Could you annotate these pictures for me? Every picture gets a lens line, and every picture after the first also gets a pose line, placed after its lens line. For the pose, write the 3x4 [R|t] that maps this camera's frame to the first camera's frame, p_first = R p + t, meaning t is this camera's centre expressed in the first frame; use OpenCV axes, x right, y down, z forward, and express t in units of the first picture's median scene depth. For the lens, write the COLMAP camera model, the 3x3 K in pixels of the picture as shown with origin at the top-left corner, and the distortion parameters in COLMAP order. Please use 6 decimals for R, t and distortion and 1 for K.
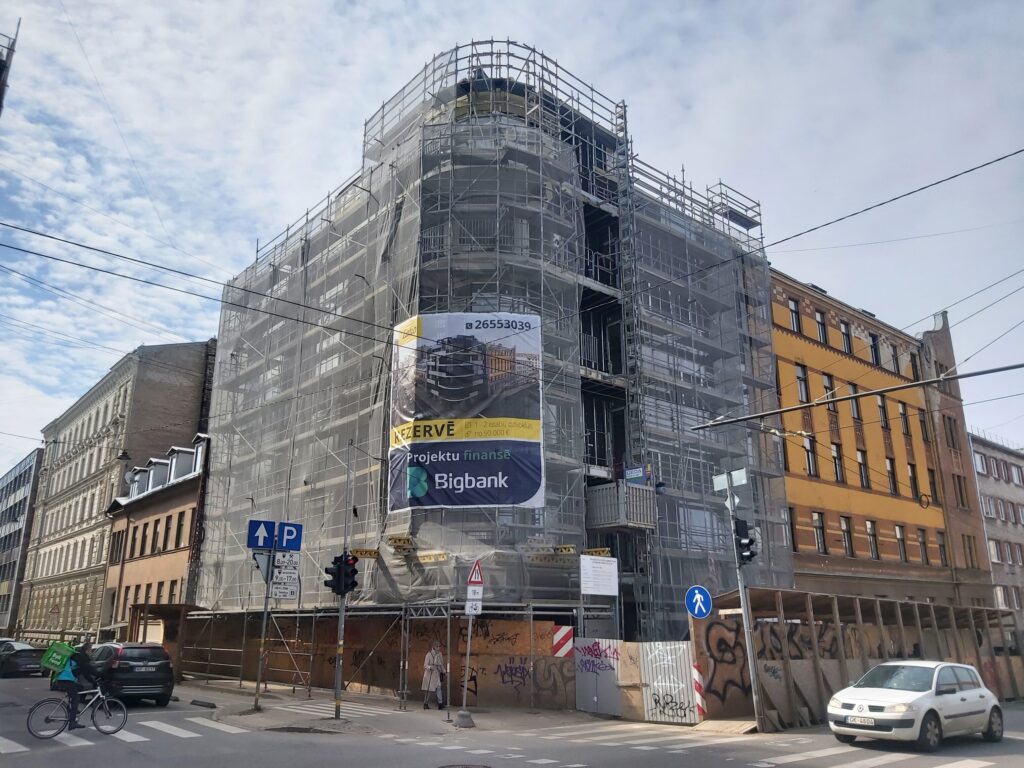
lens RADIAL K [[788.0, 0, 508.3], [0, 788.0, 387.1], [0, 0, 1]] dist [0.072127, -0.092848]
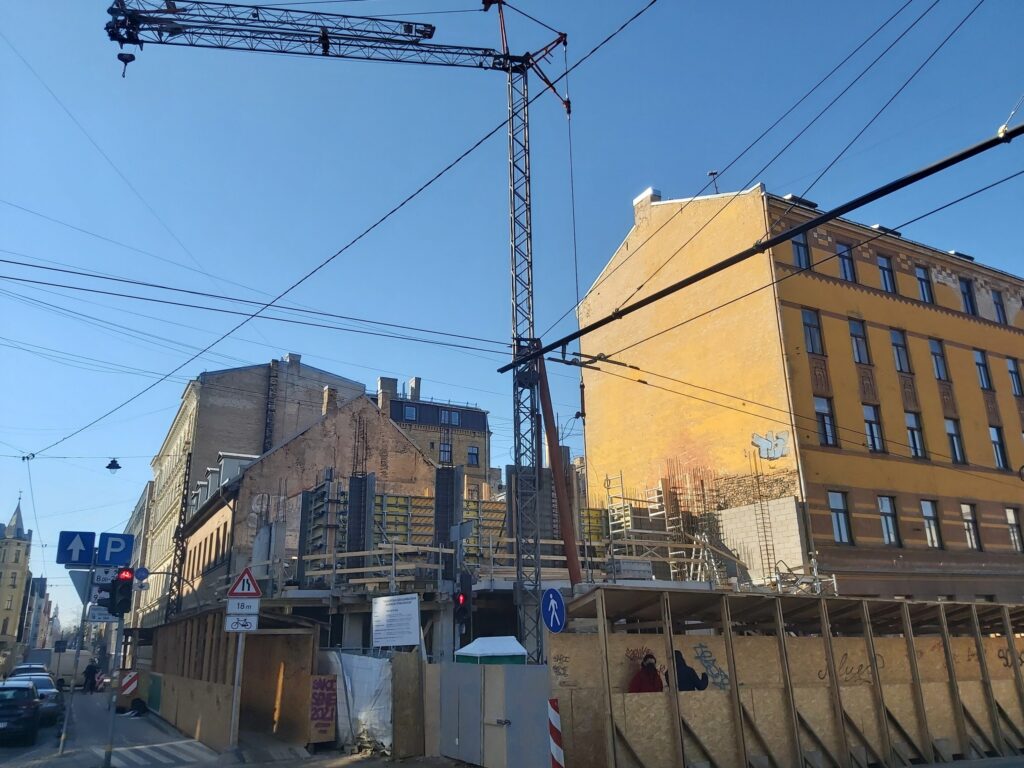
lens RADIAL K [[788.0, 0, 508.3], [0, 788.0, 387.1], [0, 0, 1]] dist [0.072127, -0.092848]
pose [[0.981272, -0.078953, -0.175701, 0.136763], [0.075545, 0.996803, -0.026015, 0.032655], [0.177194, 0.012255, 0.984100, 0.109547]]
